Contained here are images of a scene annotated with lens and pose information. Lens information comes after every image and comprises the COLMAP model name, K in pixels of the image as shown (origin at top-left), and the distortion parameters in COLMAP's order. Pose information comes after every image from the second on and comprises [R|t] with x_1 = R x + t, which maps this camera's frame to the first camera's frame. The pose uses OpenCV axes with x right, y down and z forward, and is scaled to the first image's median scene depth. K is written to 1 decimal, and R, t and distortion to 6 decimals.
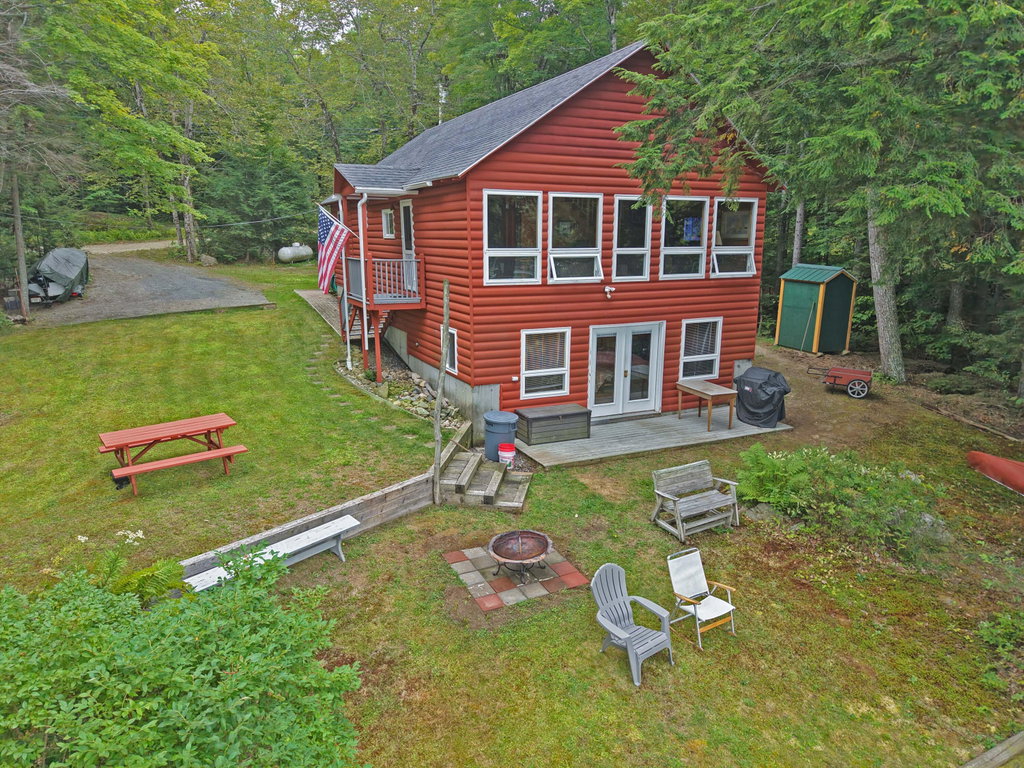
lens RADIAL K [[679.5, 0, 511.1], [0, 679.5, 390.0], [0, 0, 1]] dist [0.012669, -0.000310]
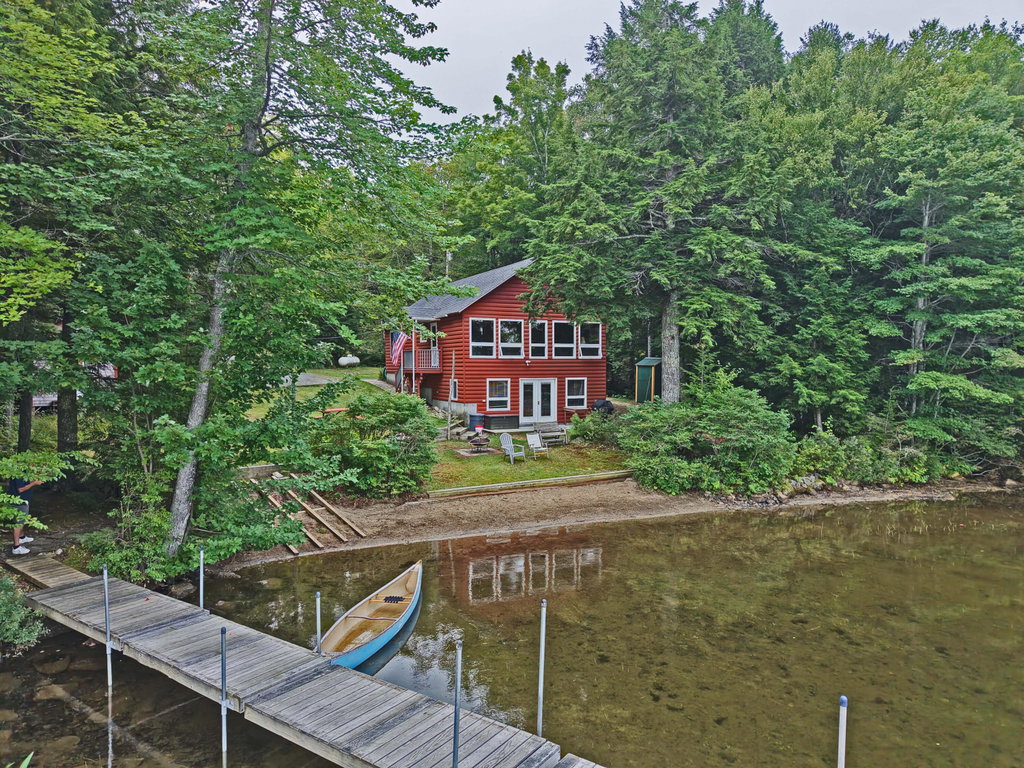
lens RADIAL K [[679.5, 0, 513.4], [0, 679.5, 383.7], [0, 0, 1]] dist [0.012669, -0.000310]
pose [[0.999987, -0.002268, 0.004627, 0.085431], [0.003129, 0.980720, -0.195395, 0.336123], [-0.004095, 0.195407, 0.980714, -1.089763]]
